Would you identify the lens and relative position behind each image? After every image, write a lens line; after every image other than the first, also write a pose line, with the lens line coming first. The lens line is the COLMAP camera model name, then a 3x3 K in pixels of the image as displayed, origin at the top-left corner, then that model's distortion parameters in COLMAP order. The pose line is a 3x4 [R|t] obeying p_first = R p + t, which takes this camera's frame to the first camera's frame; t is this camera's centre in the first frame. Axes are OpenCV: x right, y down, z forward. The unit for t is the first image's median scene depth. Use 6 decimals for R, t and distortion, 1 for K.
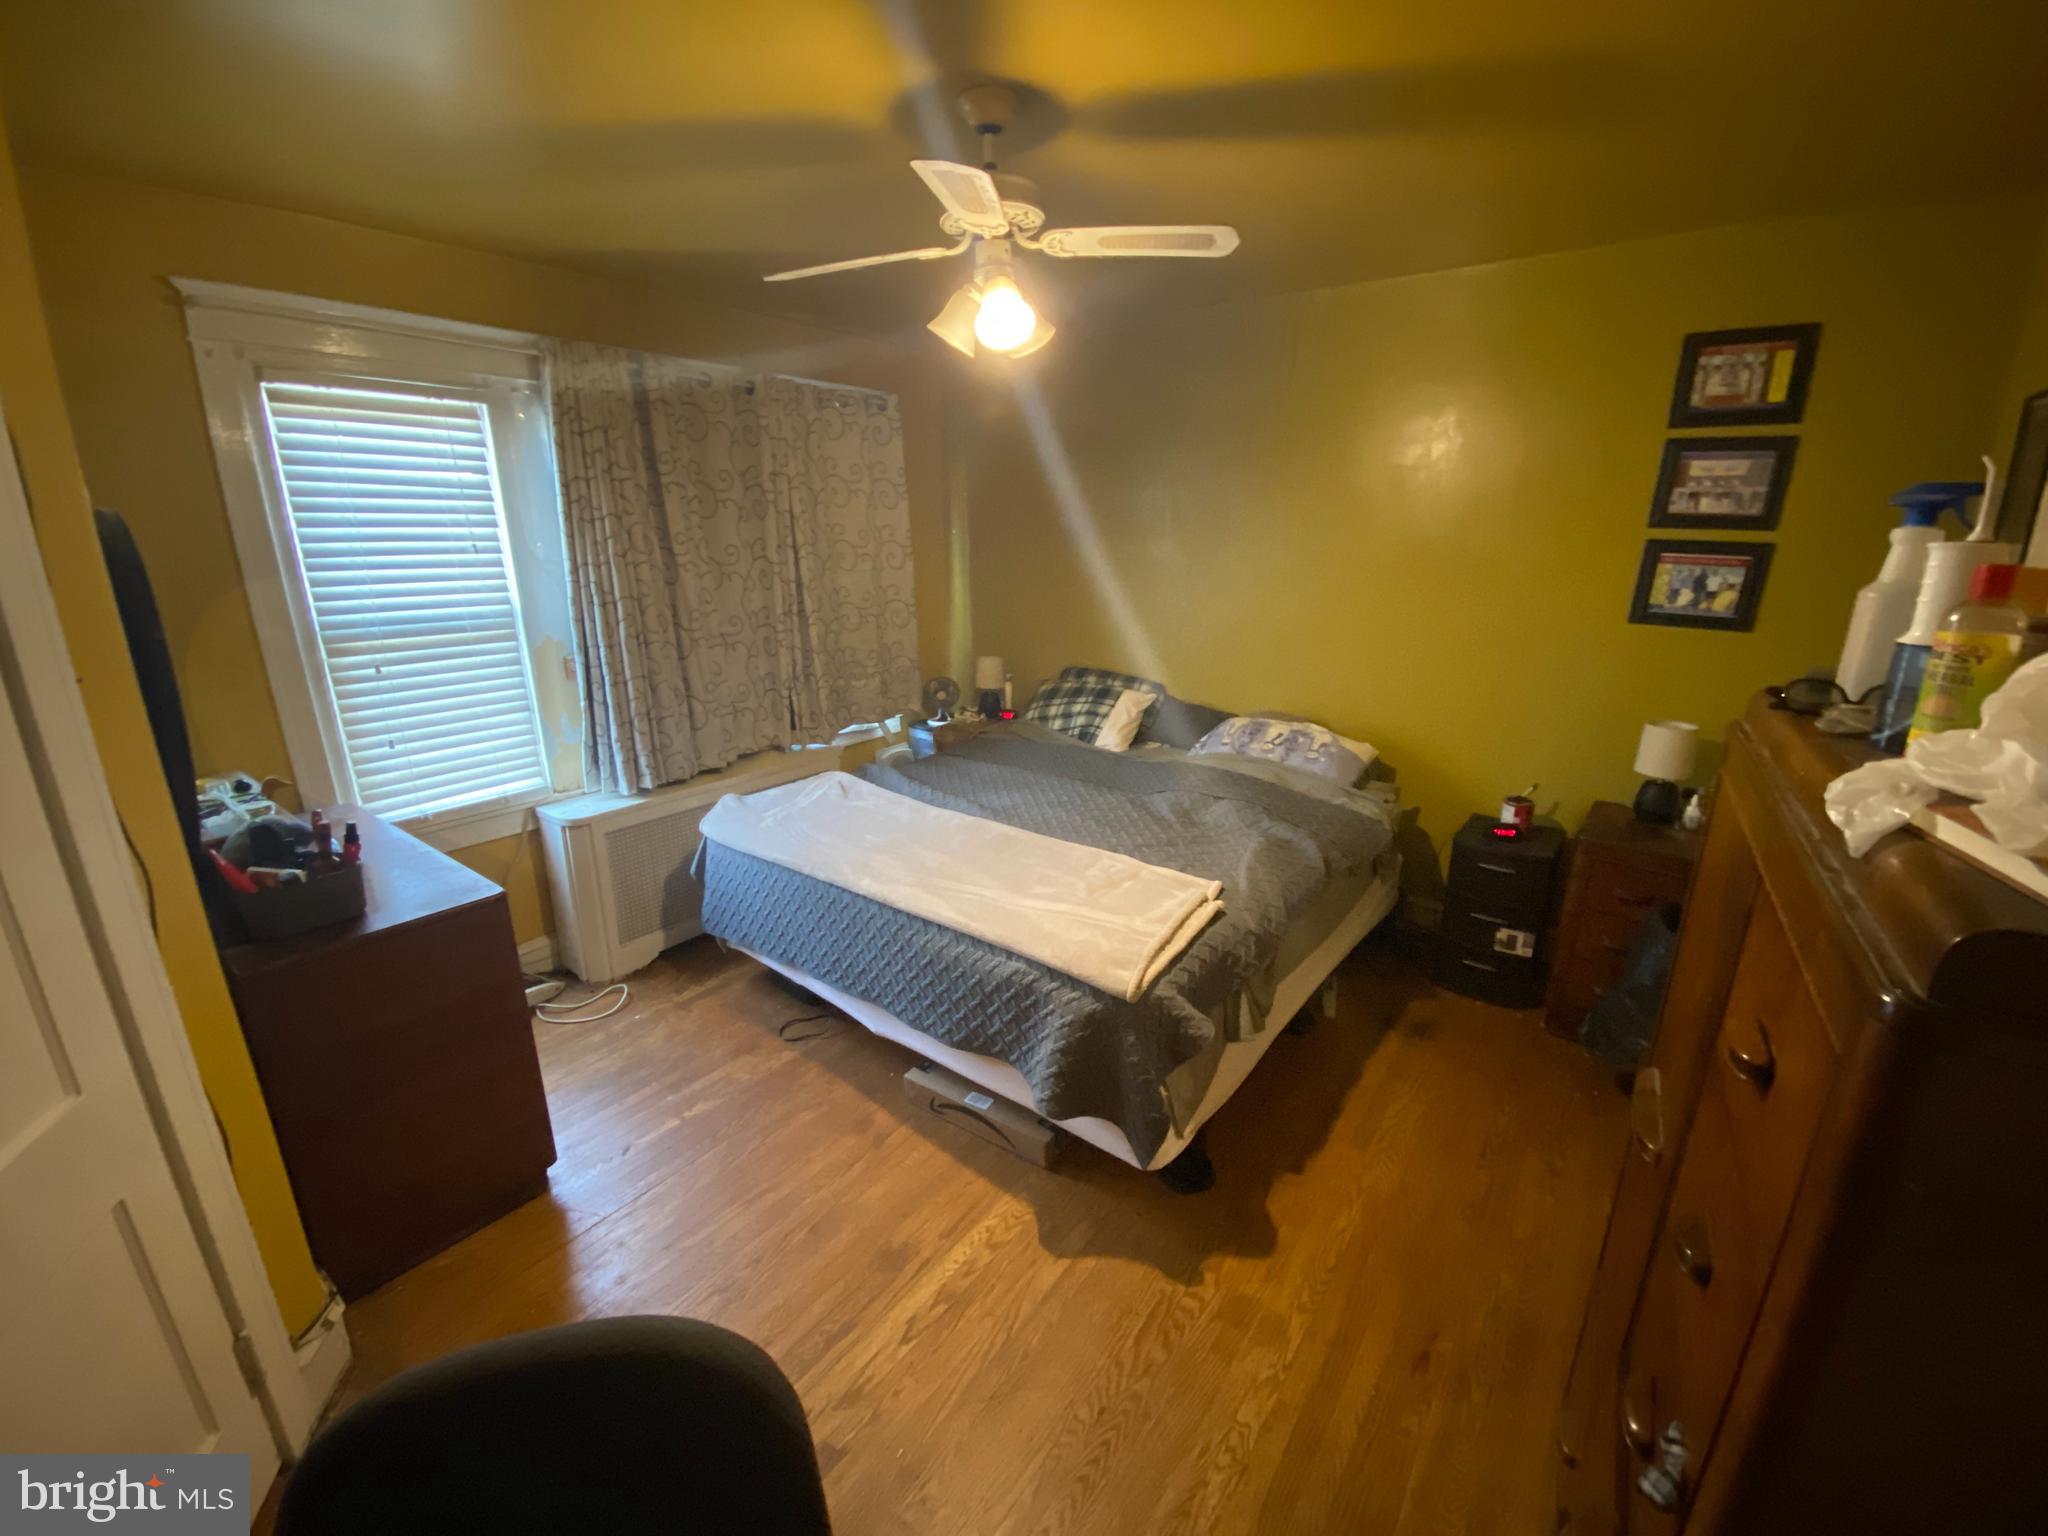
lens RADIAL K [[820.4, 0, 1014.8], [0, 820.4, 771.6], [0, 0, 1]] dist [0.019581, -0.019883]
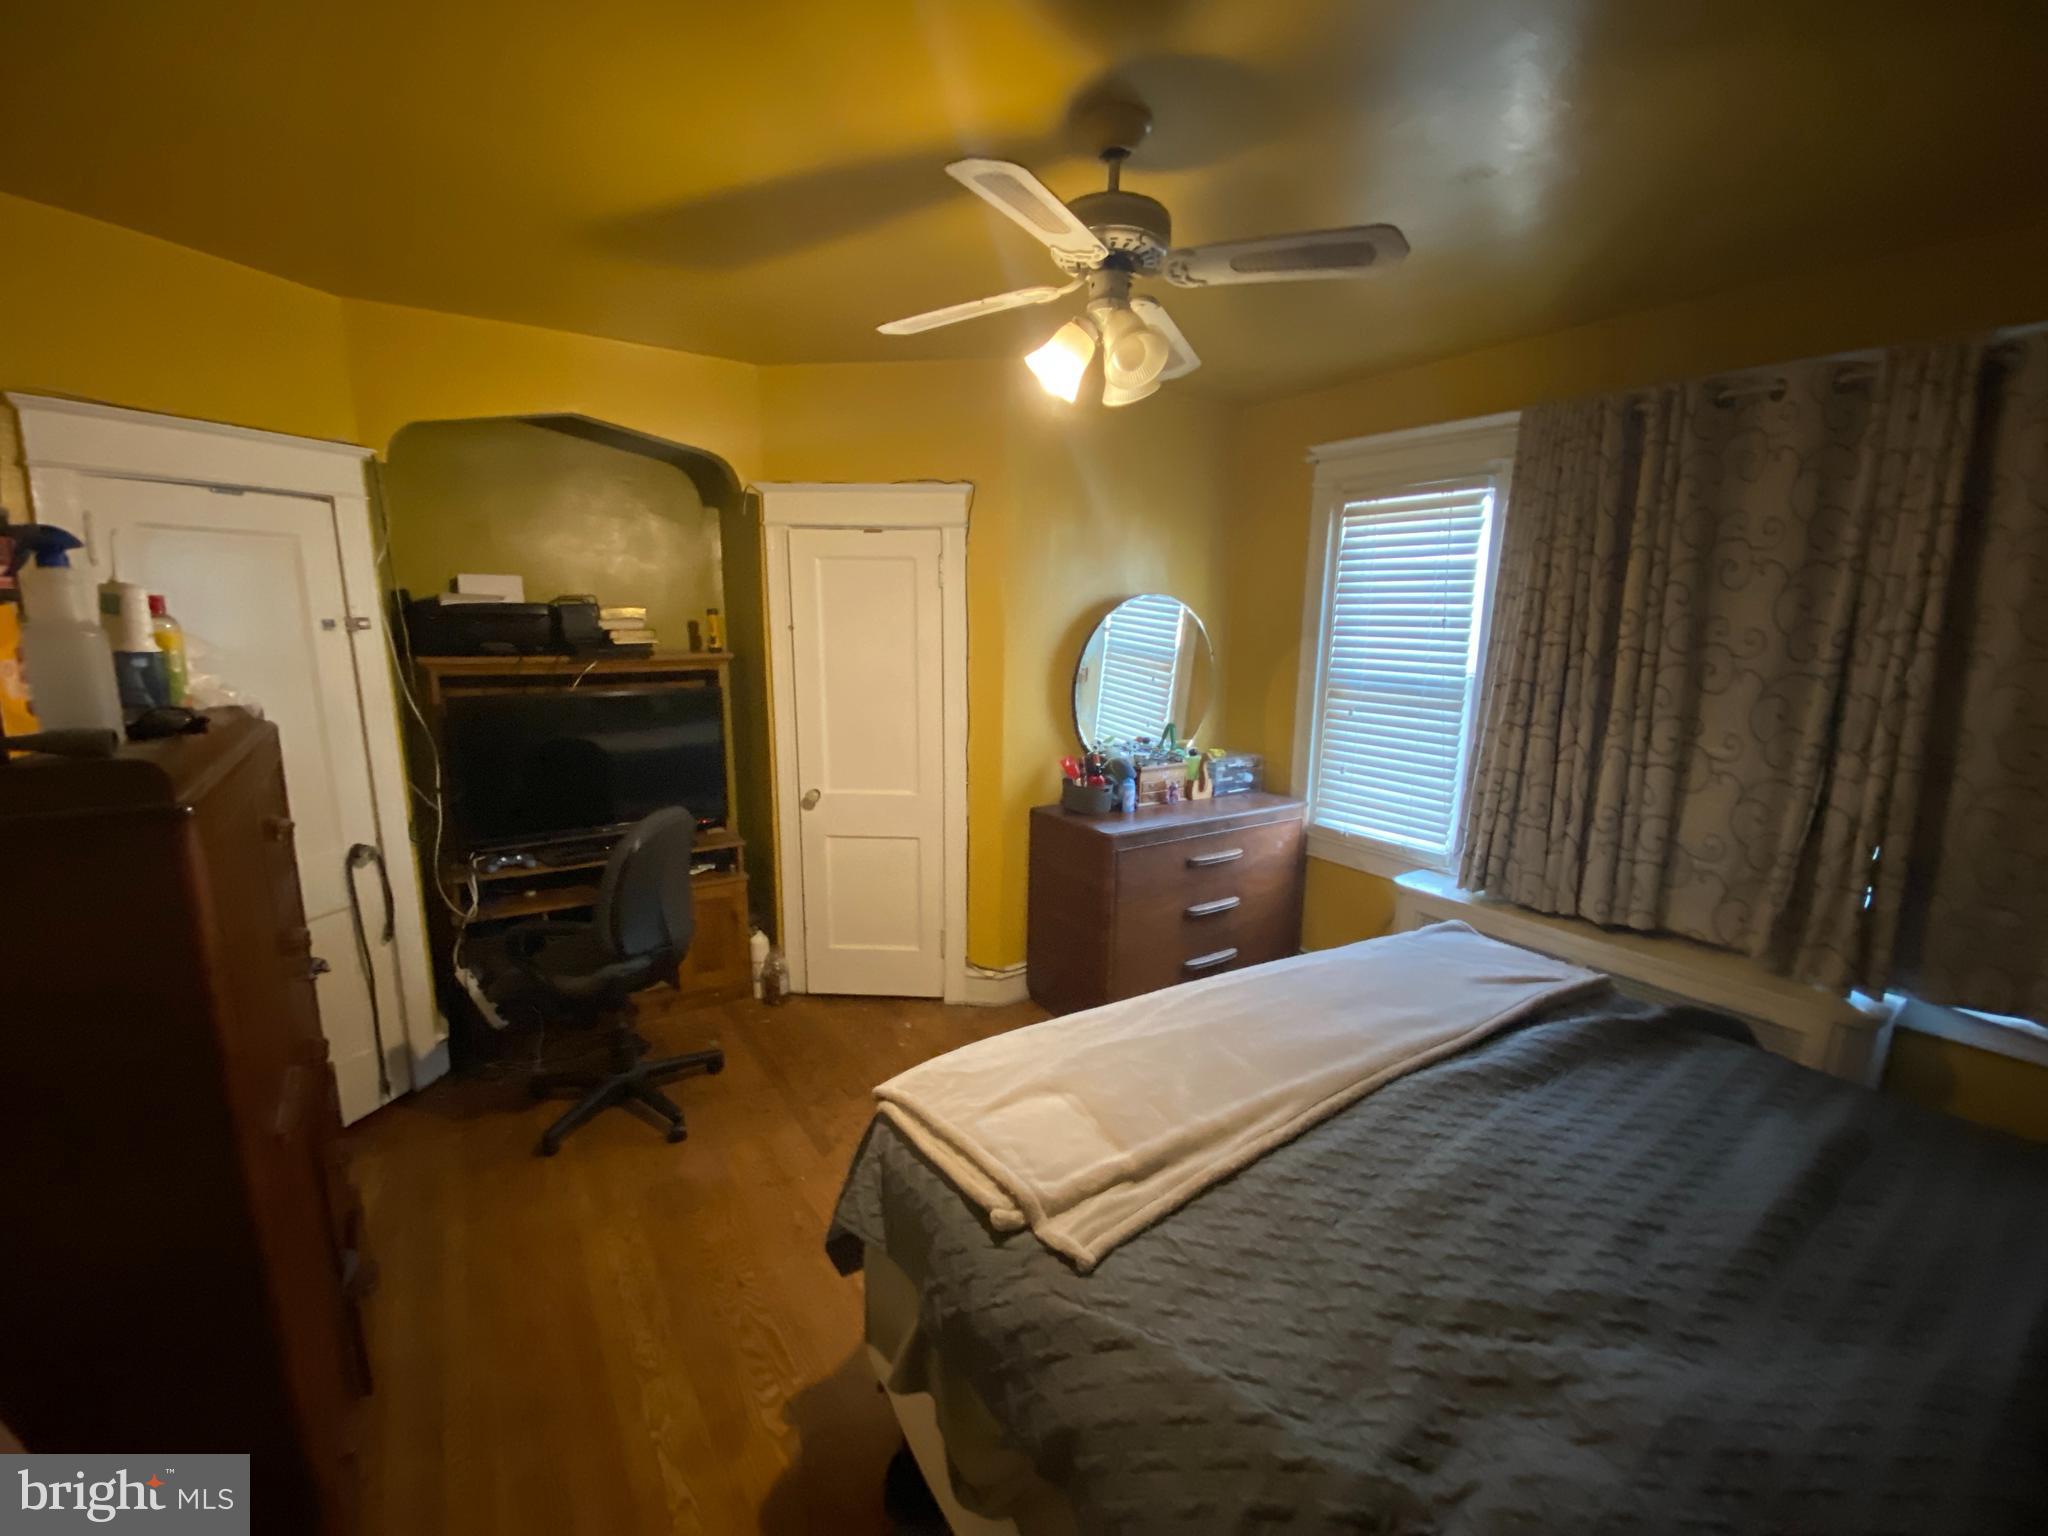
lens RADIAL K [[820.4, 0, 1014.8], [0, 820.4, 771.6], [0, 0, 1]] dist [0.019581, -0.019883]
pose [[-0.317145, 0.183130, -0.930528, 0.629450], [-0.272912, 0.922053, 0.274476, -0.255349], [0.908261, 0.341001, -0.242446, 0.891519]]
